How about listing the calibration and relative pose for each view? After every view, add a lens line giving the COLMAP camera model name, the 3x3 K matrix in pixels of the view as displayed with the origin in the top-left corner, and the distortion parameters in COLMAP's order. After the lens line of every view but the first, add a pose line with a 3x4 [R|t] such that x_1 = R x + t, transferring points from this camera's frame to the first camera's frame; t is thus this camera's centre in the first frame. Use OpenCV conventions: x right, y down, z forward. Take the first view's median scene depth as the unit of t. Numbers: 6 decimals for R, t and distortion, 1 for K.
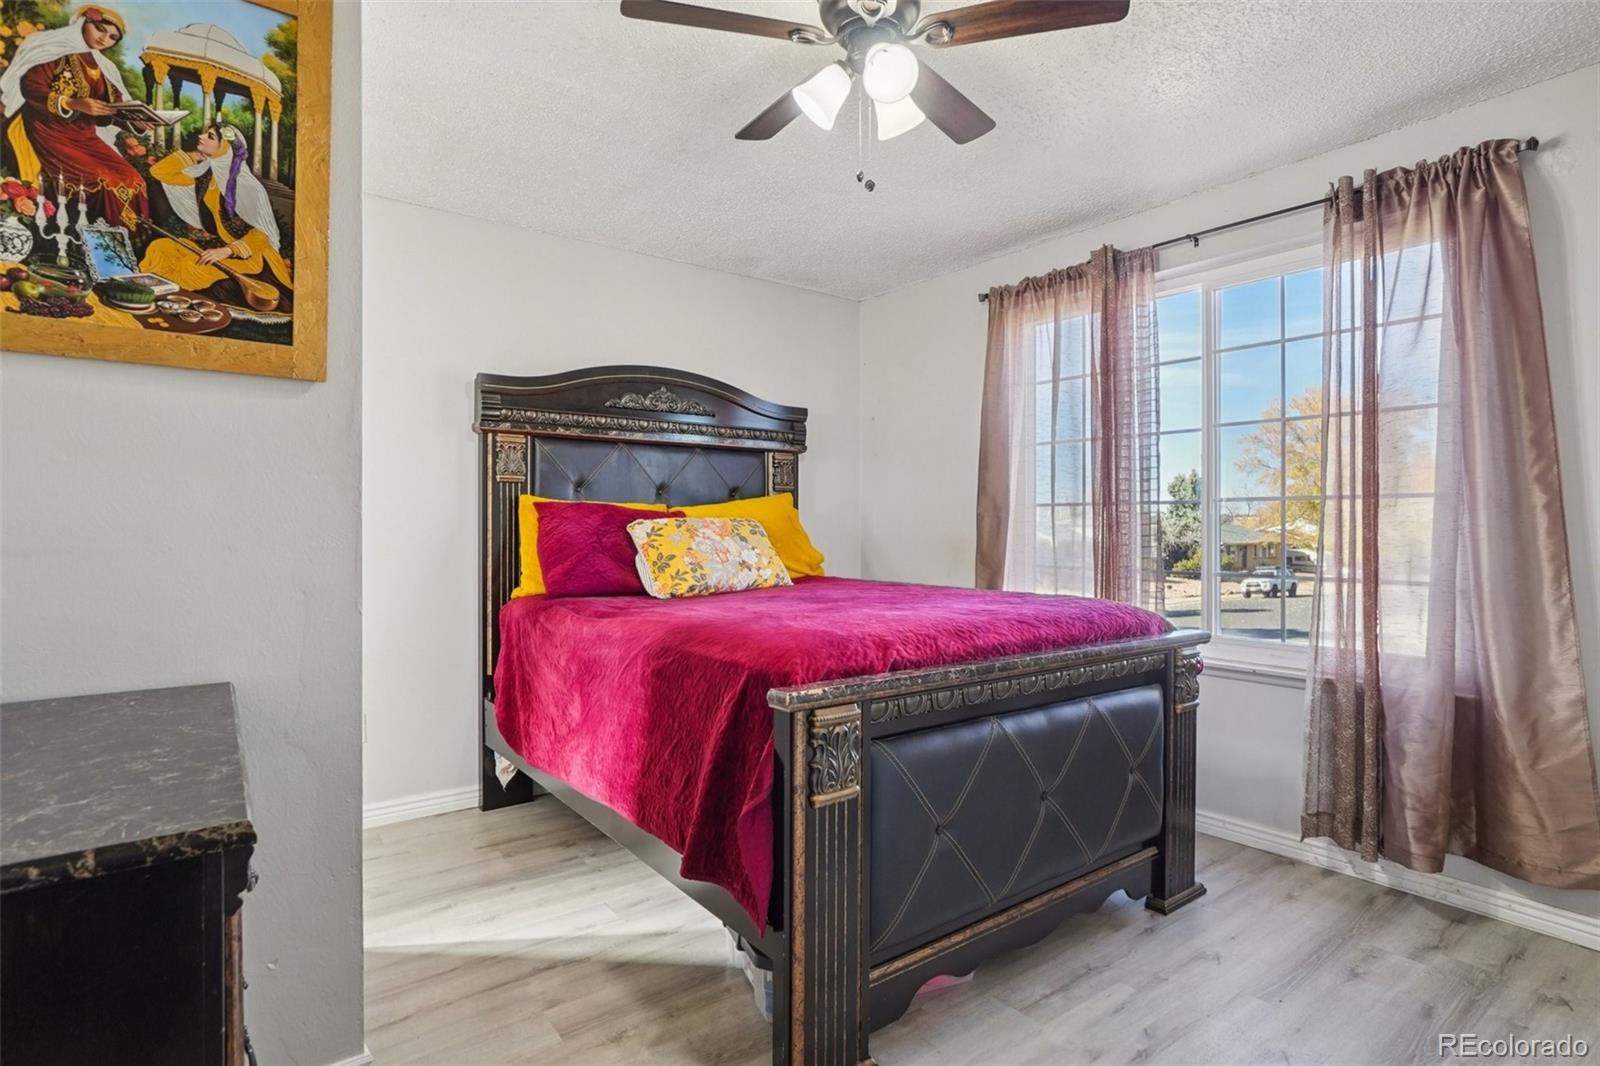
lens RADIAL K [[819.3, 0, 808.1], [0, 819.3, 529.1], [0, 0, 1]] dist [-0.026106, 0.011273]
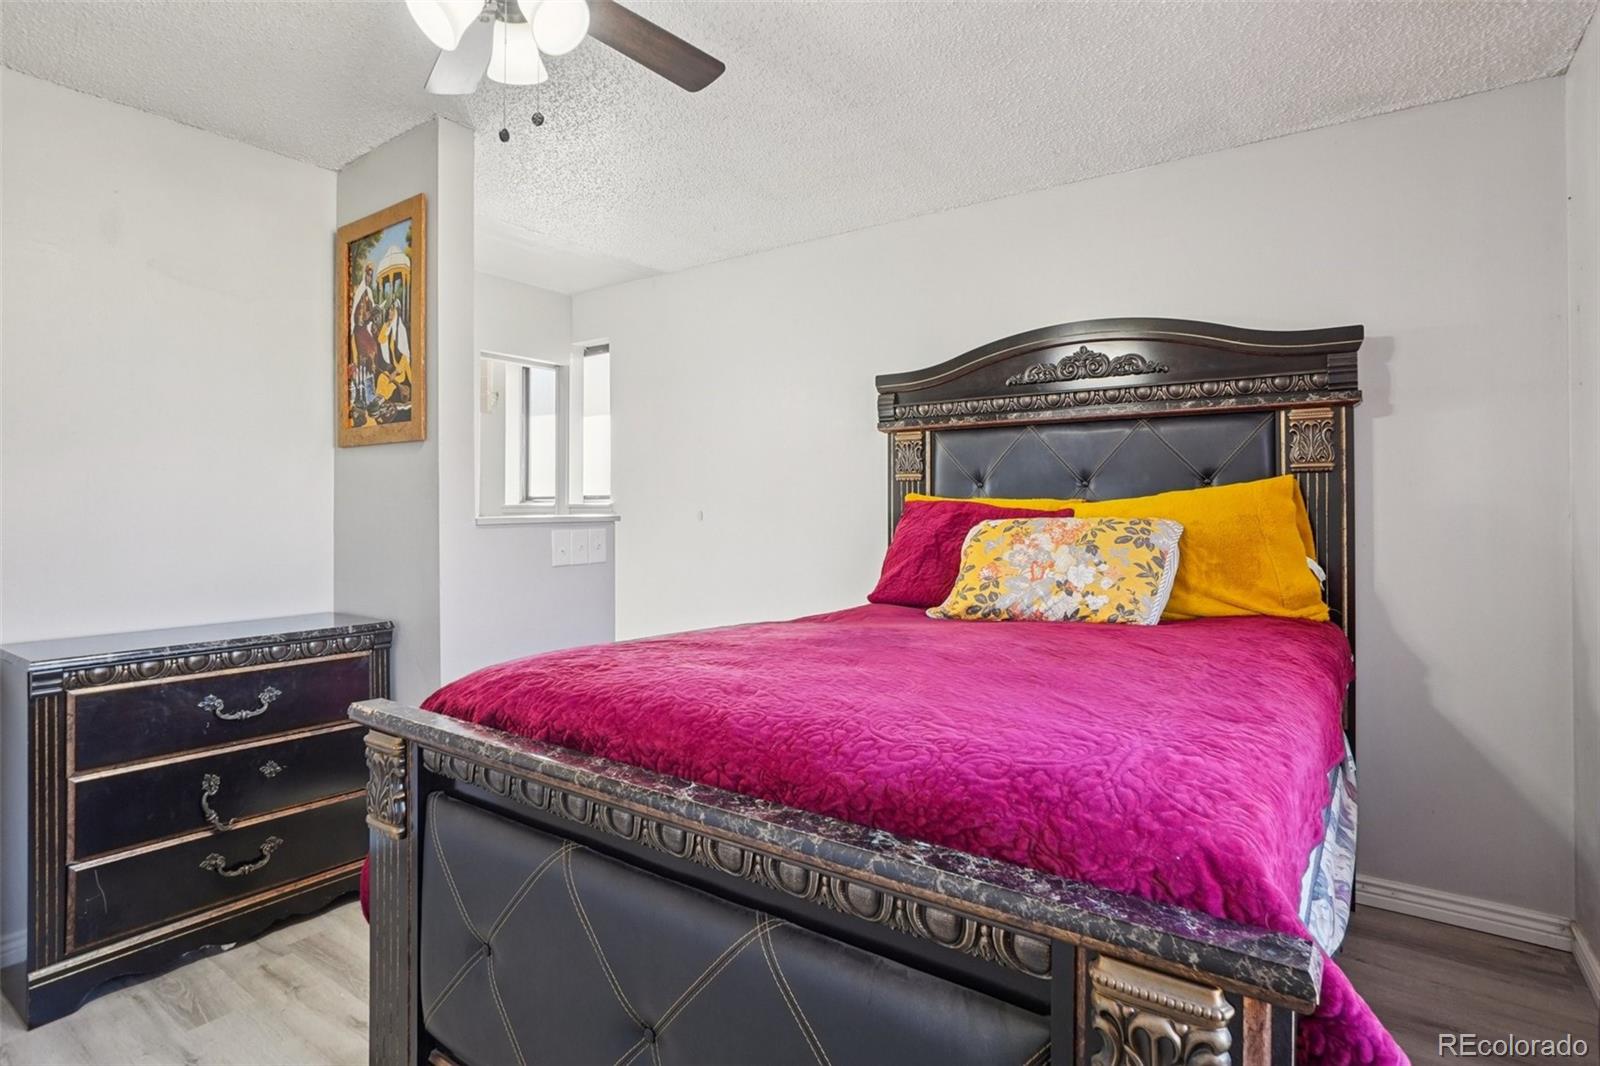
lens RADIAL K [[819.3, 0, 805.0], [0, 819.3, 521.9], [0, 0, 1]] dist [-0.026106, 0.011273]
pose [[0.296253, 0.016780, -0.954962, 0.548066], [-0.001799, 0.999854, 0.017010, -0.024609], [0.955108, -0.003322, 0.296239, 0.595580]]
